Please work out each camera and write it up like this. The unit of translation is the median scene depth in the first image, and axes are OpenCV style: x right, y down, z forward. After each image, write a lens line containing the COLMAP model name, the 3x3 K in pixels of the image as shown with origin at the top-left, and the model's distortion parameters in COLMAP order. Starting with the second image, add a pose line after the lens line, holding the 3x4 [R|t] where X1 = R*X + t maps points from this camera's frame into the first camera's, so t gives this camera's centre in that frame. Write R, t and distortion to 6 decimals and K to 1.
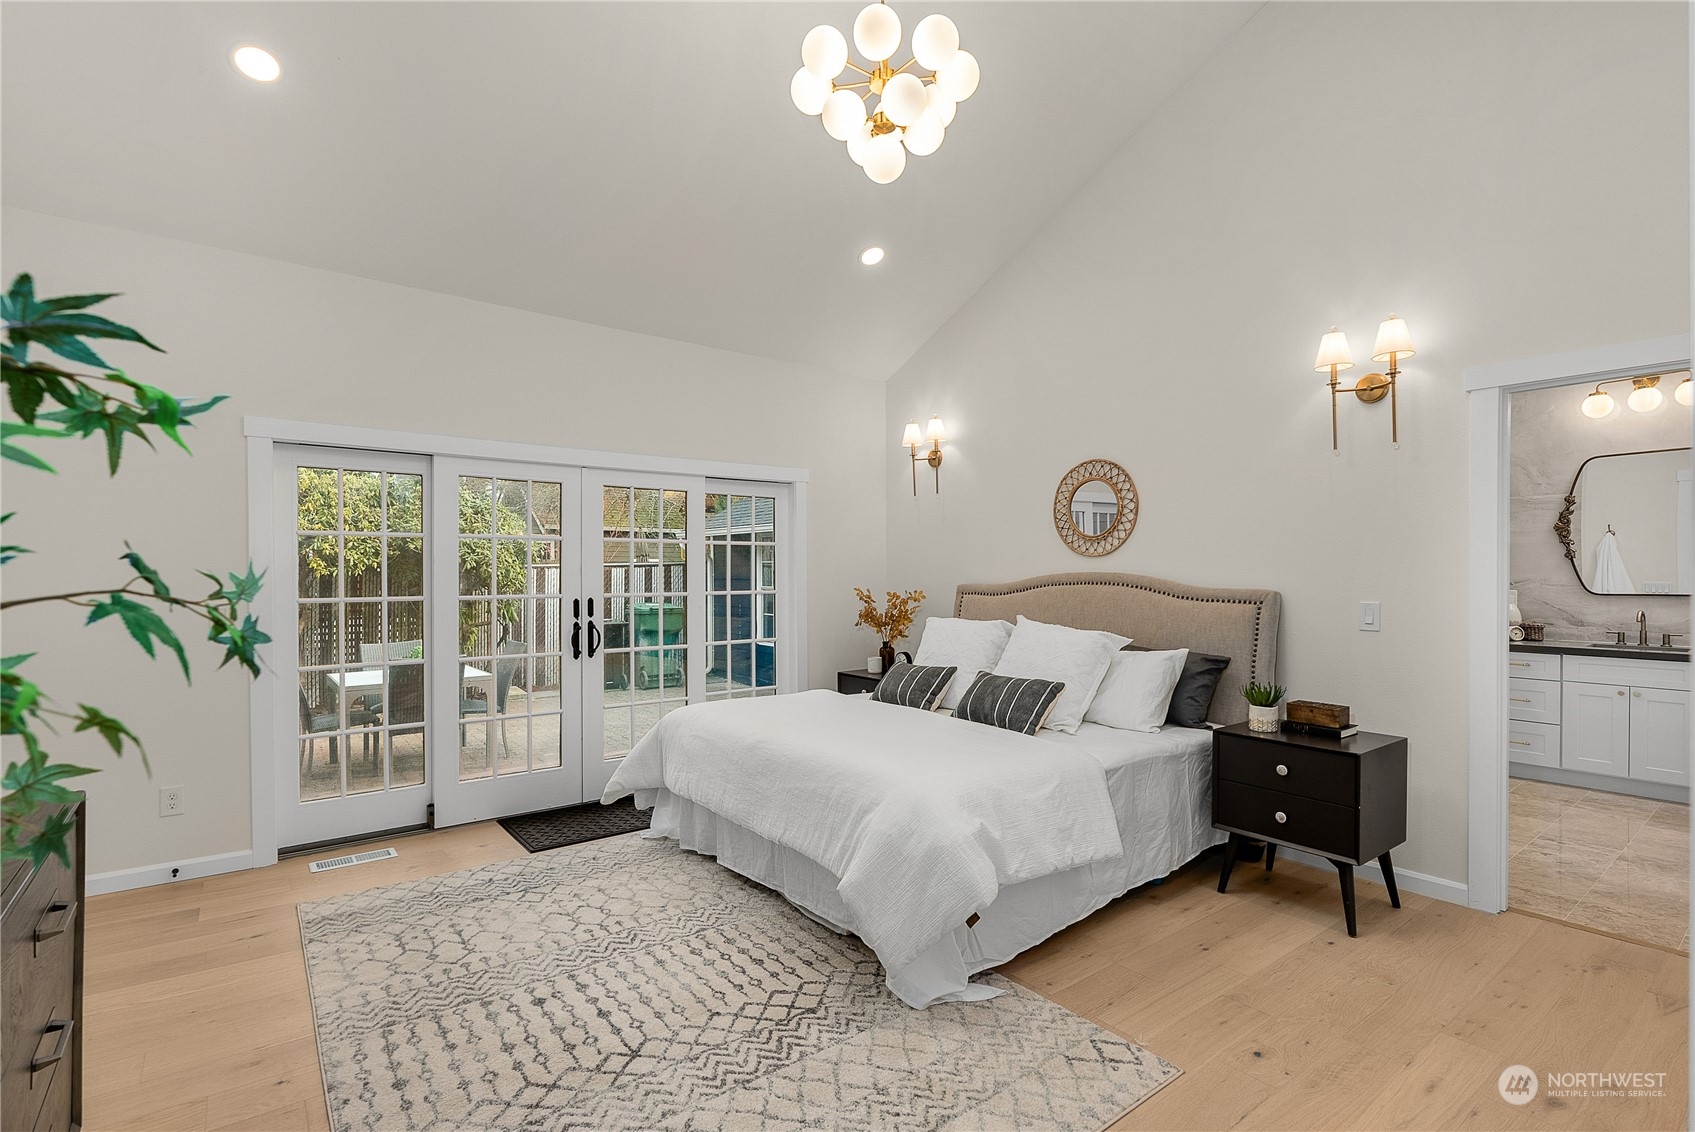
lens RADIAL K [[799.6, 0, 847.5], [0, 799.6, 566.0], [0, 0, 1]] dist [-0.001789, -0.000121]
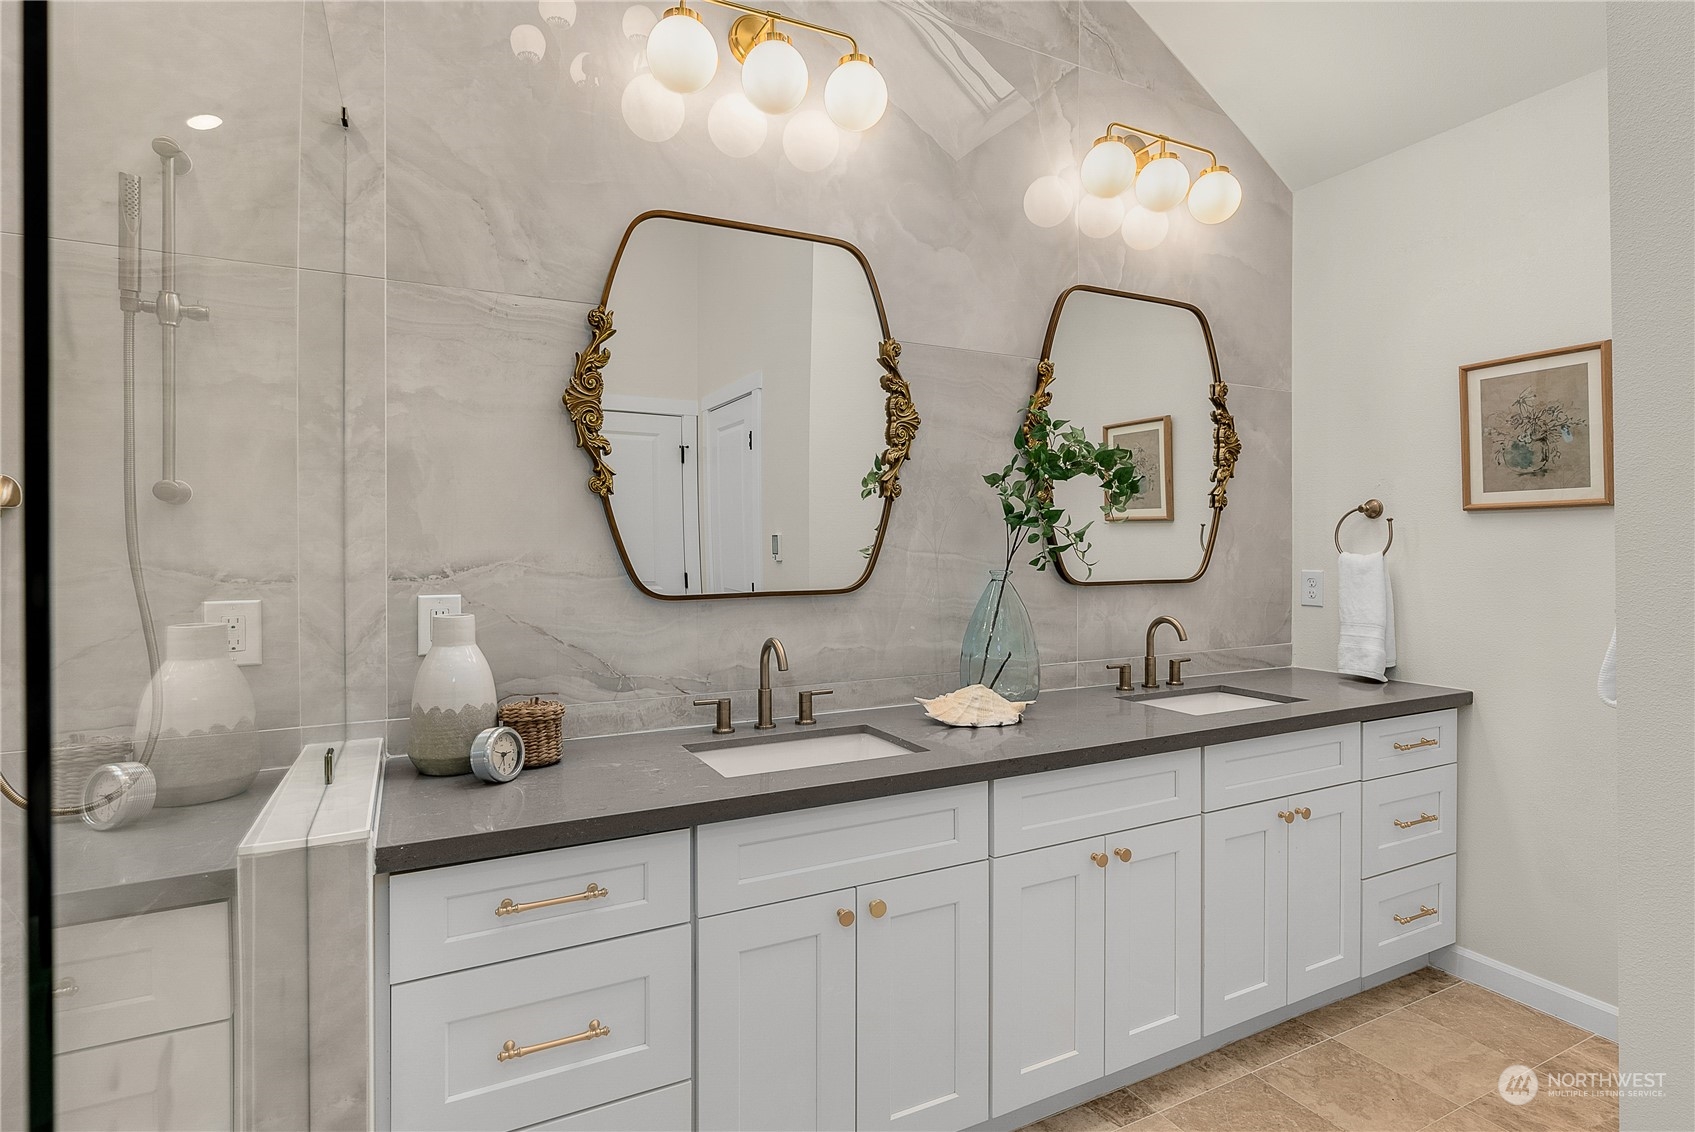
lens RADIAL K [[836.0, 0, 846.4], [0, 836.0, 549.5], [0, 0, 1]] dist [-0.005852, 0.000136]
pose [[0.184315, -0.006043, 0.982849, 0.578942], [0.005373, 0.999972, 0.005141, 0.012502], [-0.982853, 0.004333, 0.184342, 0.836947]]
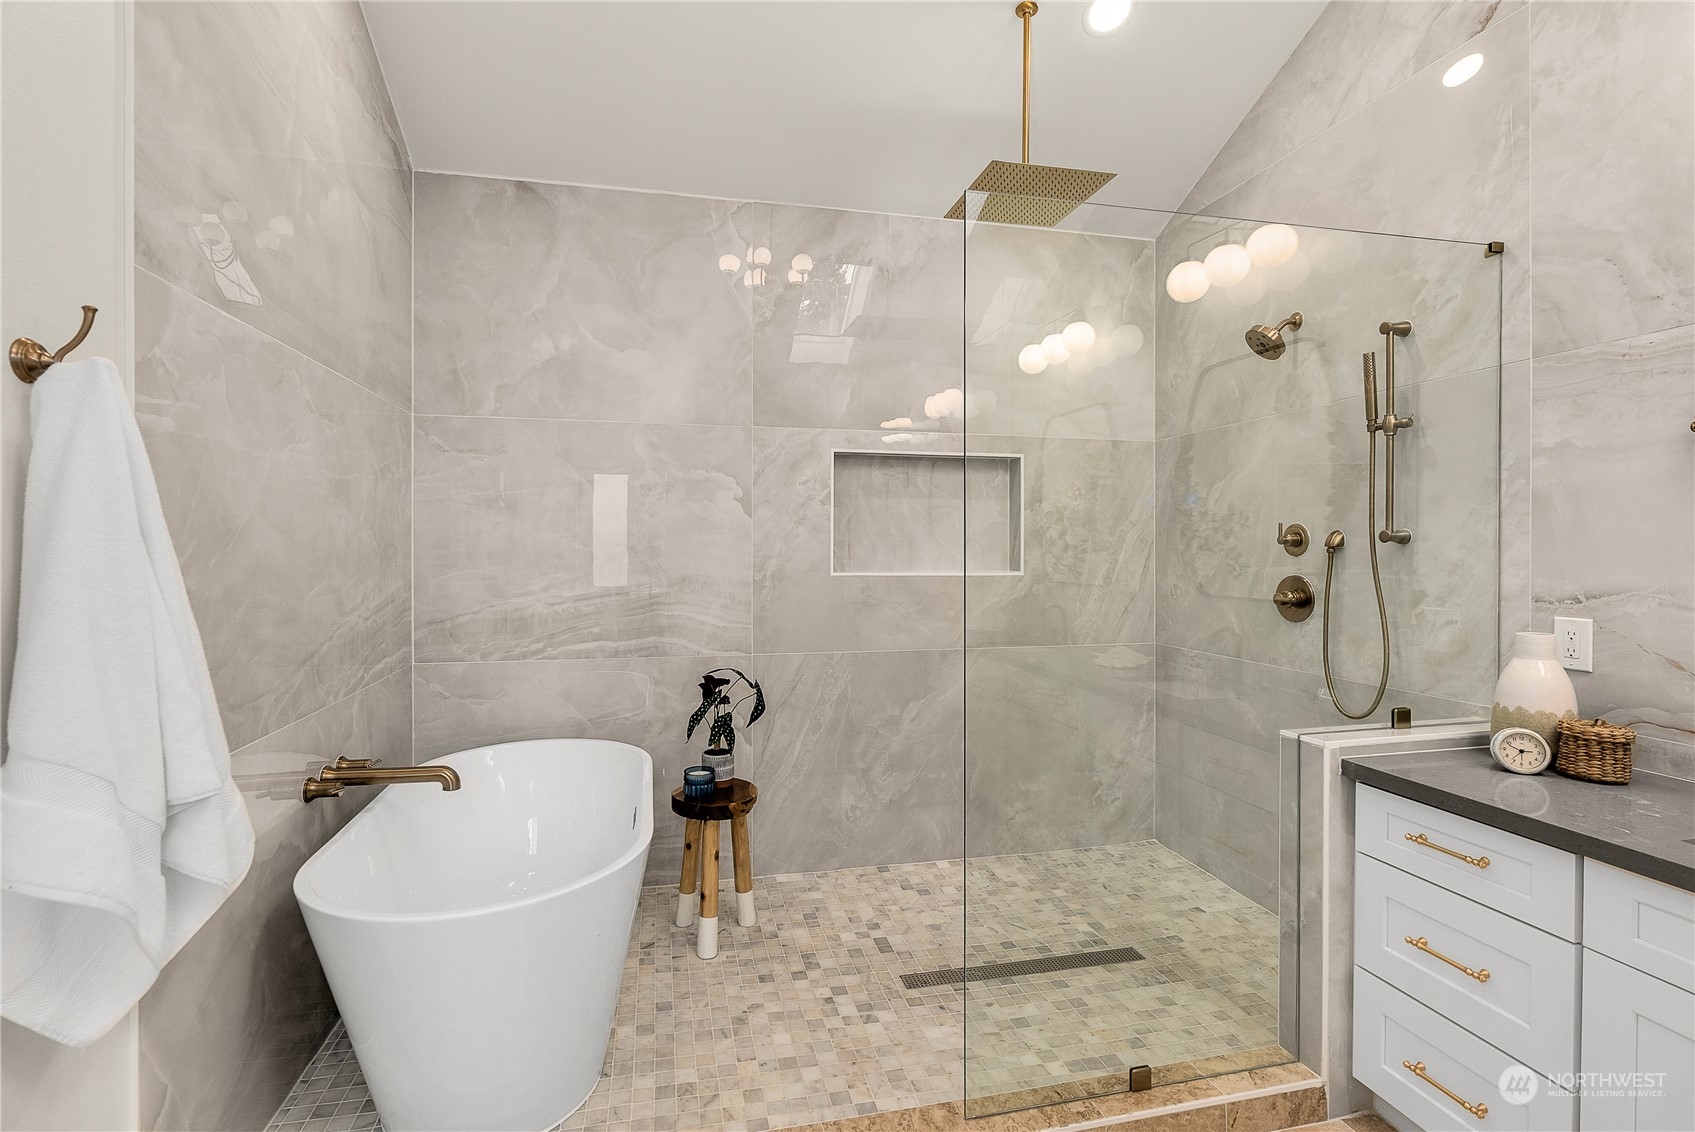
lens RADIAL K [[769.8, 0, 820.3], [0, 769.8, 554.4], [0, 0, 1]] dist [-0.009640, 0.000878]
pose [[0.902228, 0.002090, -0.431254, 0.715631], [-0.000075, 0.999989, 0.004690, 0.000566], [0.431259, -0.004199, 0.902218, 0.591292]]
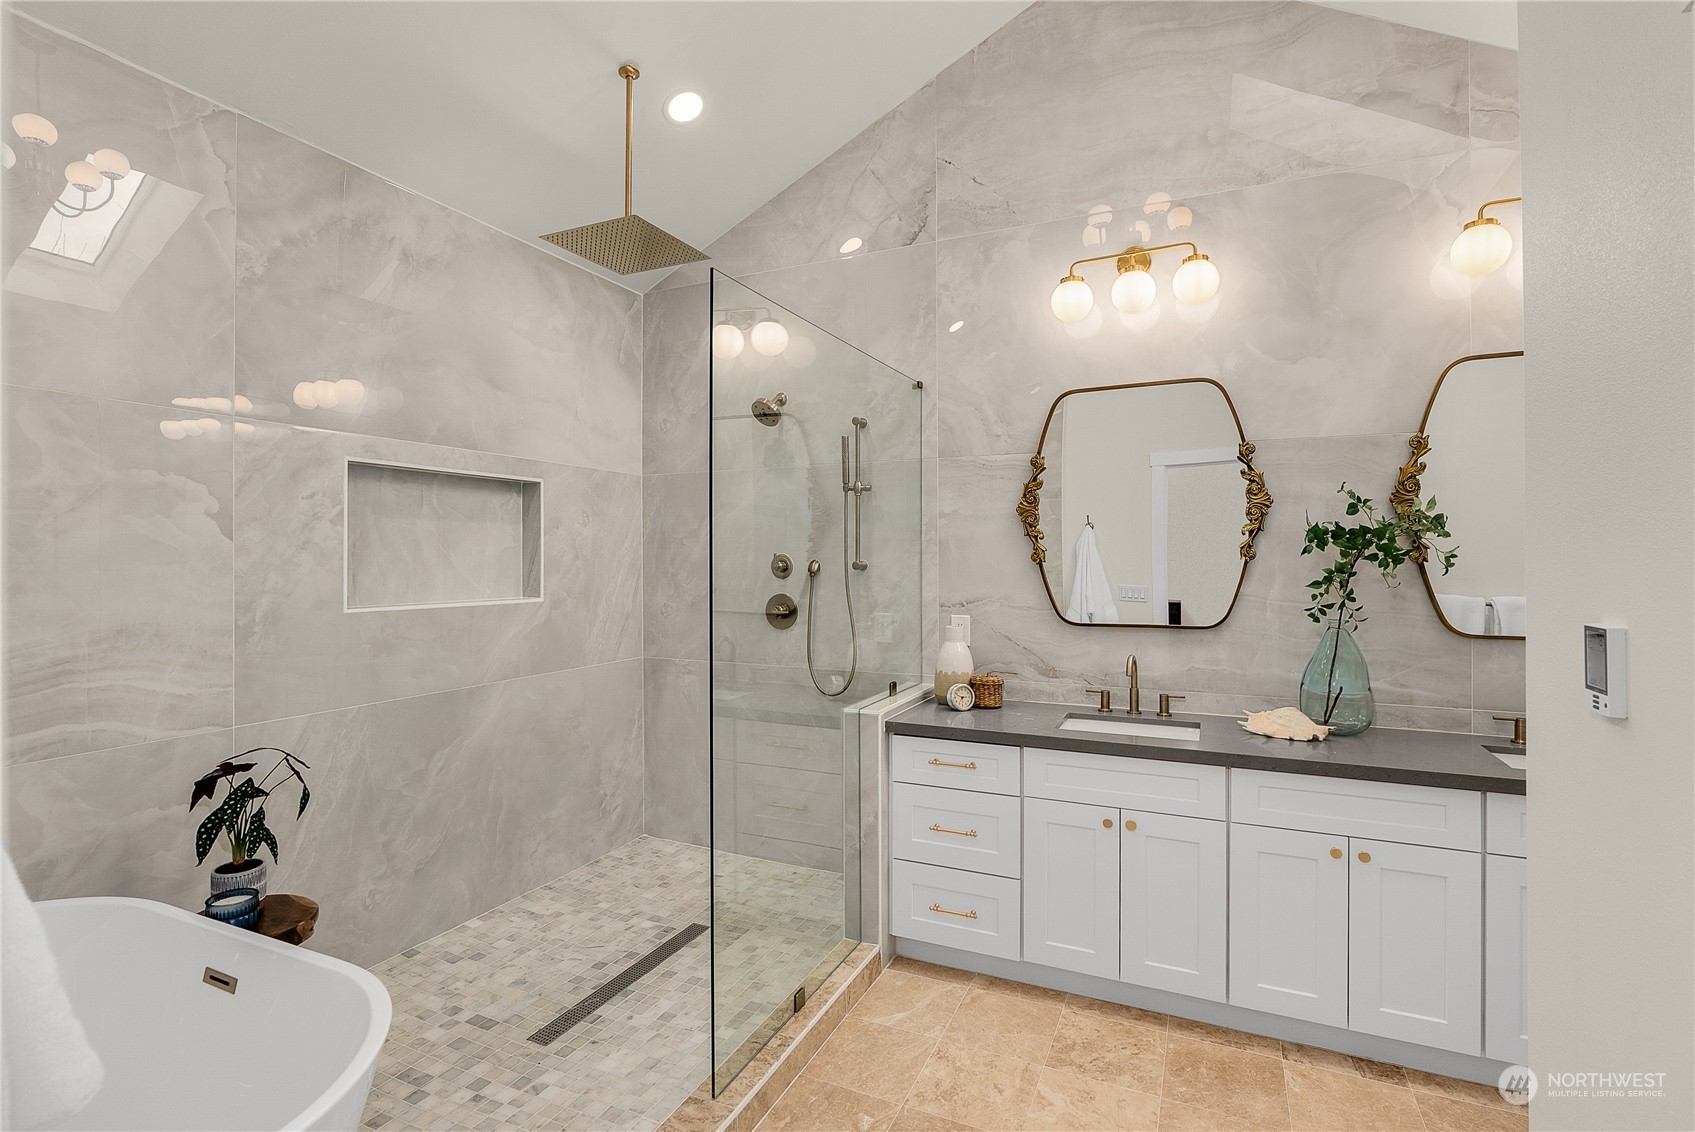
lens RADIAL K [[788.7, 0, 853.6], [0, 788.7, 555.5], [0, 0, 1]] dist [-0.004181, 0.000789]
pose [[0.889980, -0.002251, 0.455994, 0.522192], [0.004886, 0.999977, -0.004600, -0.012722], [-0.455973, 0.006322, 0.889971, 0.548209]]
